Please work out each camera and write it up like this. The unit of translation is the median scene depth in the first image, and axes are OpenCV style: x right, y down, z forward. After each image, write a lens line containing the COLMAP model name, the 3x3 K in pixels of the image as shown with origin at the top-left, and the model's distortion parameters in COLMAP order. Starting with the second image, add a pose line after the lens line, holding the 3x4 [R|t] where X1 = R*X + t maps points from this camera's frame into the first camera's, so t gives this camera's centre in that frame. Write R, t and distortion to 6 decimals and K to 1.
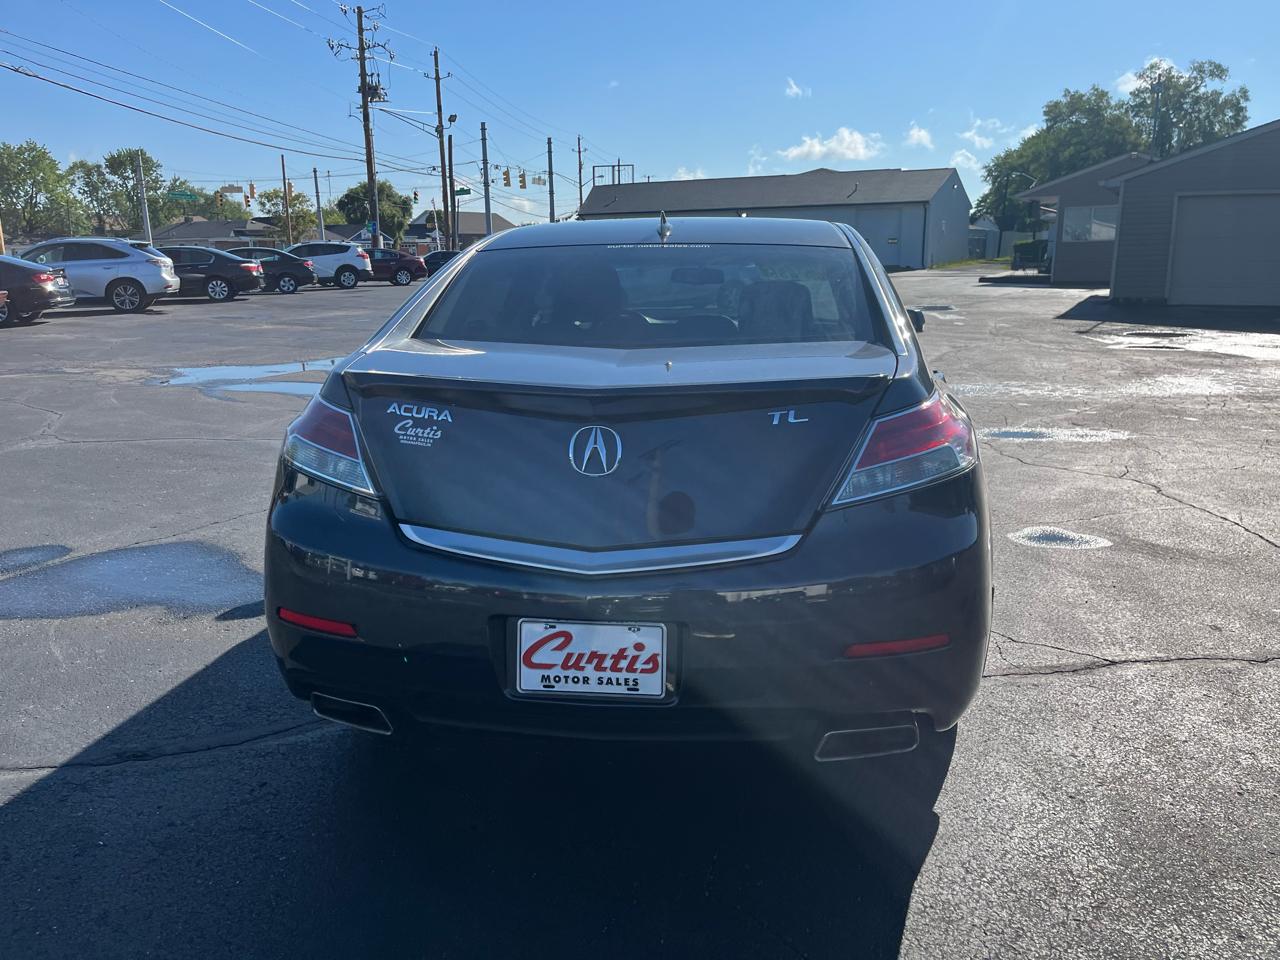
lens RADIAL K [[969.4, 0, 649.7], [0, 969.4, 482.6], [0, 0, 1]] dist [0.065475, -0.079749]
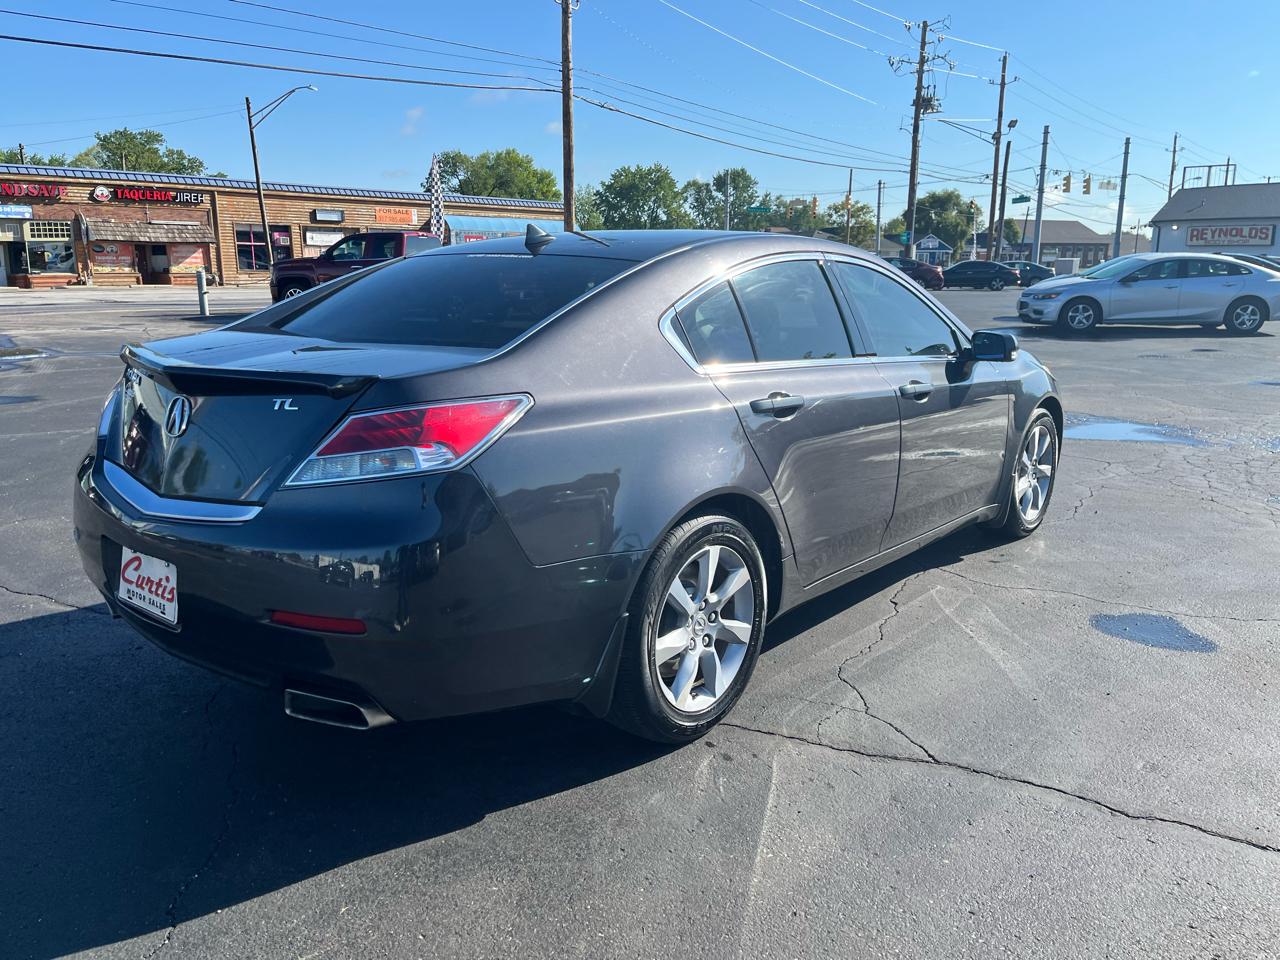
lens RADIAL K [[968.9, 0, 651.3], [0, 968.9, 467.8], [0, 0, 1]] dist [0.071279, -0.090762]
pose [[0.847965, 0.126607, -0.514709, 0.079411], [-0.138402, 0.990254, 0.015569, -0.005160], [0.511664, 0.058035, 0.857223, 0.017422]]
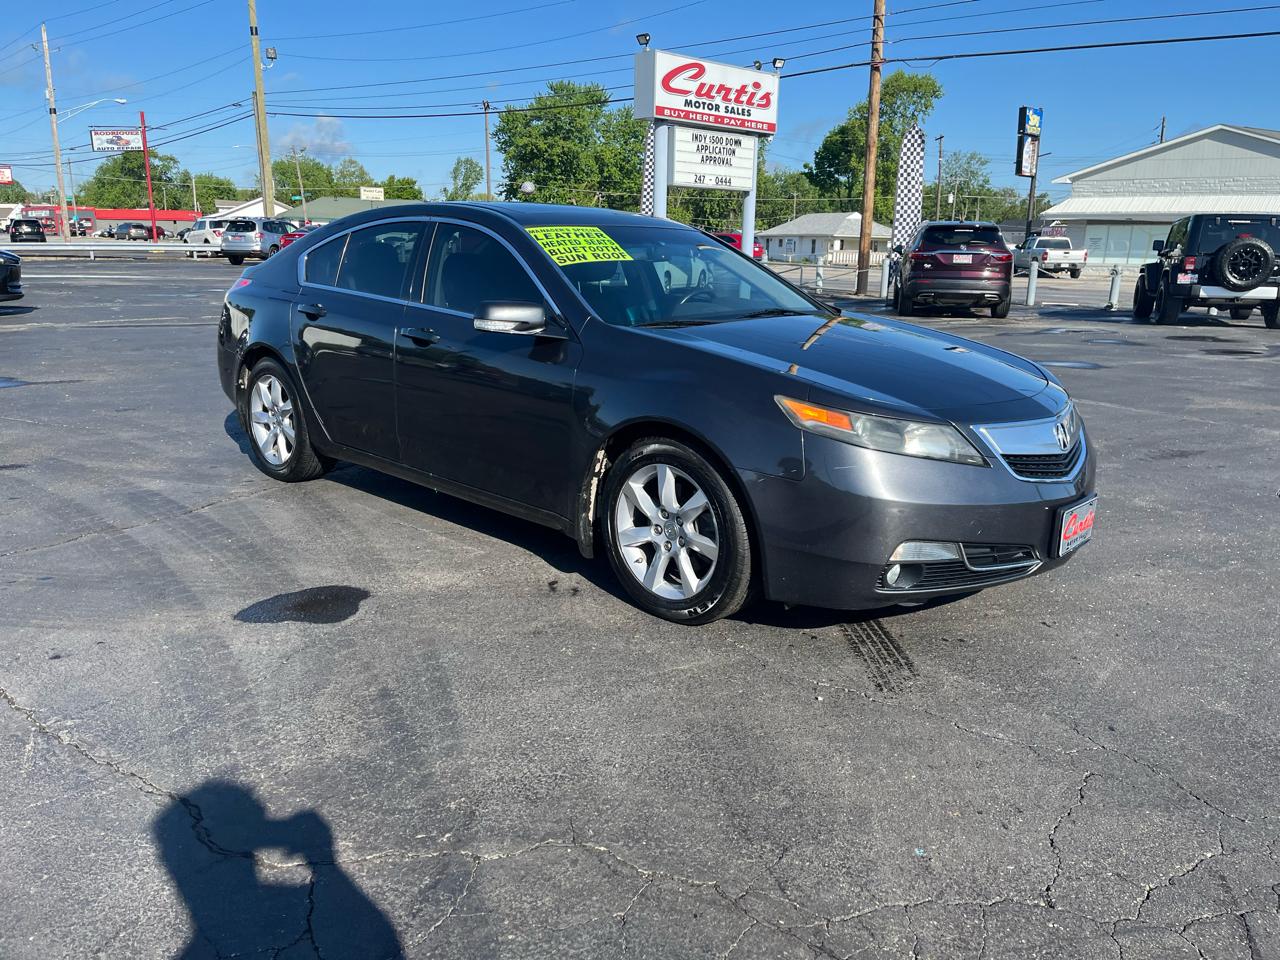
lens RADIAL K [[968.9, 0, 651.1], [0, 968.9, 467.3], [0, 0, 1]] dist [0.071279, -0.090762]
pose [[-0.583437, 0.183365, -0.791188, 0.143123], [-0.199997, 0.911742, 0.358786, -0.061993], [0.787149, 0.367564, -0.495271, 0.262971]]
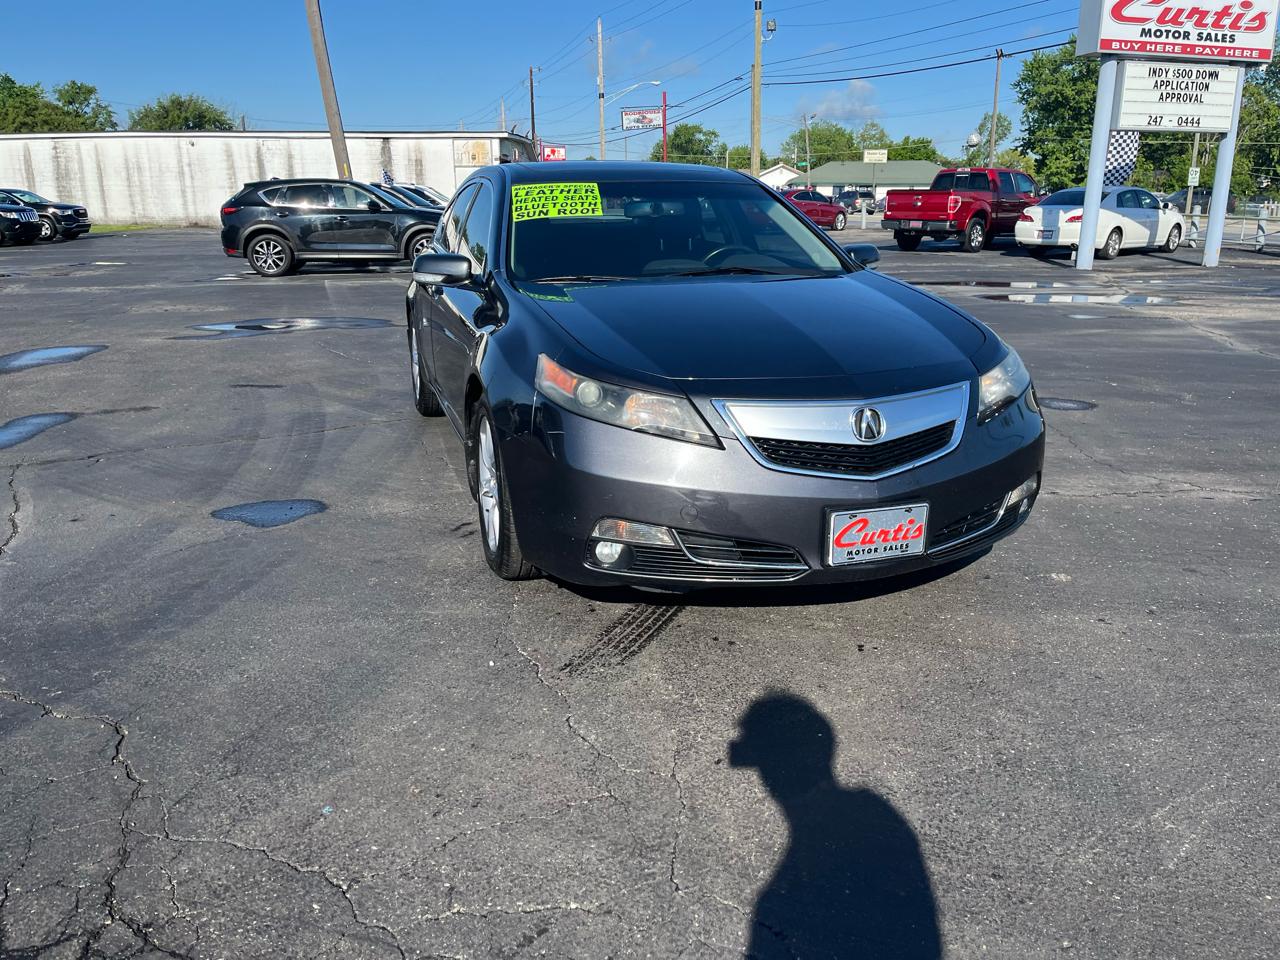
lens RADIAL K [[968.9, 0, 651.5], [0, 968.9, 467.8], [0, 0, 1]] dist [0.071279, -0.090762]
pose [[-0.904350, 0.125209, -0.408012, 0.078731], [-0.087520, 0.881275, 0.464429, -0.072483], [0.417721, 0.455715, -0.786023, 0.312265]]
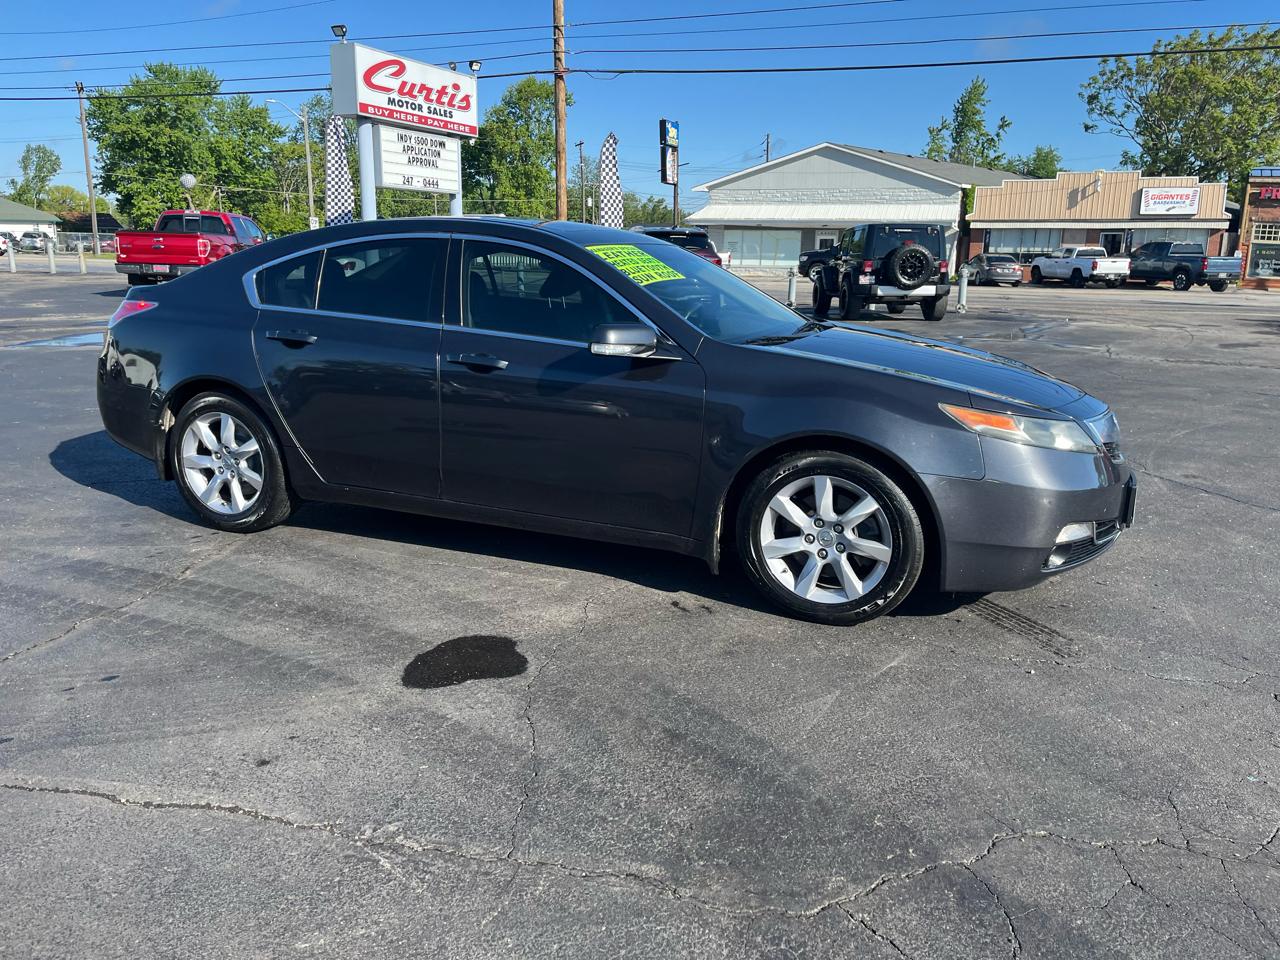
lens RADIAL K [[968.9, 0, 651.9], [0, 968.9, 466.5], [0, 0, 1]] dist [0.071279, -0.090762]
pose [[-0.253774, 0.217290, -0.942541, 0.171435], [-0.238157, 0.930406, 0.278615, -0.050461], [0.937486, 0.295178, -0.184364, 0.206420]]
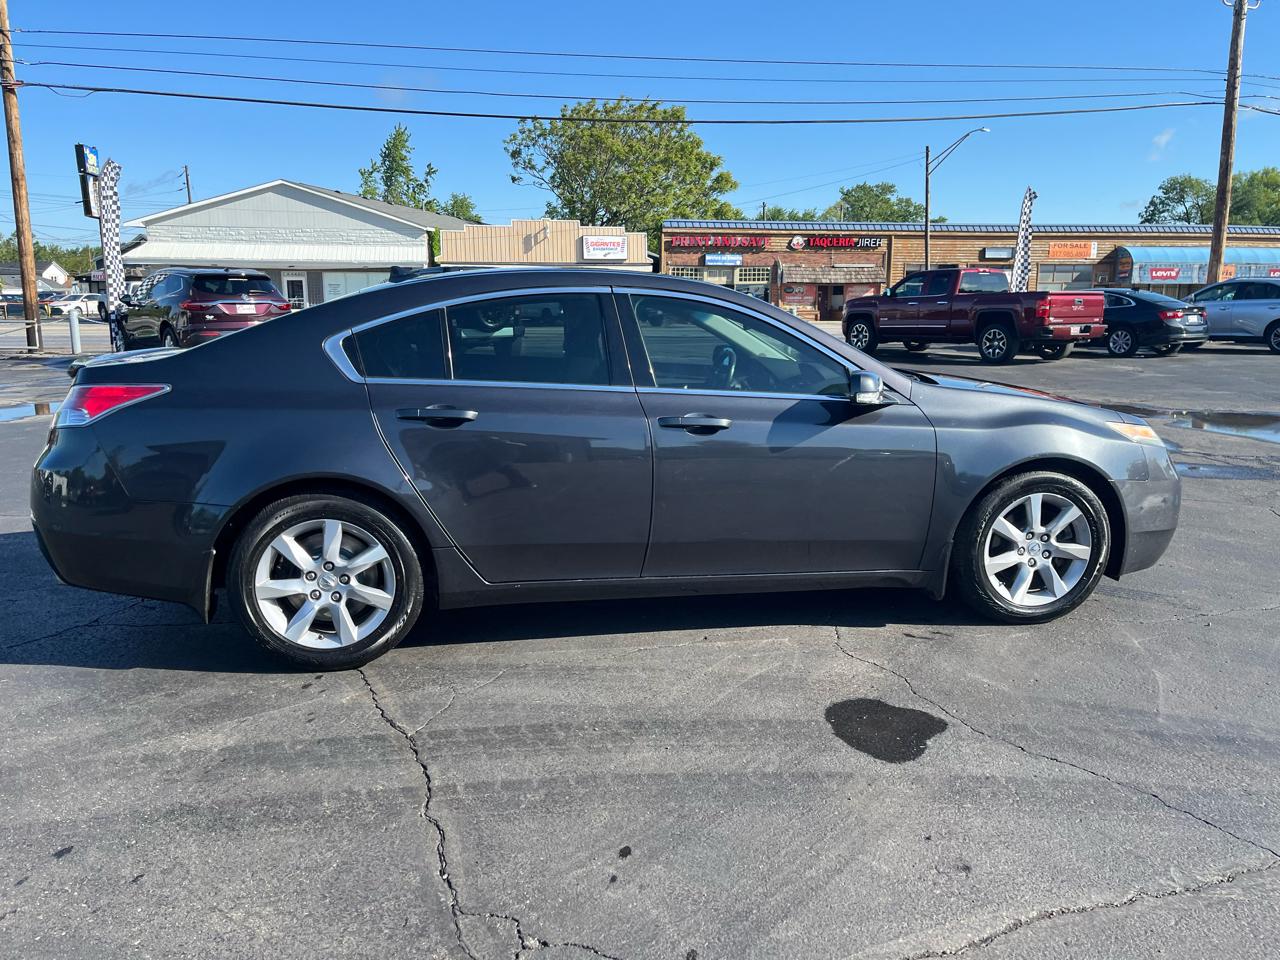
lens RADIAL K [[968.9, 0, 652.9], [0, 968.9, 474.4], [0, 0, 1]] dist [0.071279, -0.090762]
pose [[0.311337, 0.183752, -0.932365, 0.163824], [-0.225052, 0.967474, 0.115521, -0.026074], [0.923266, 0.173865, 0.342565, 0.101395]]
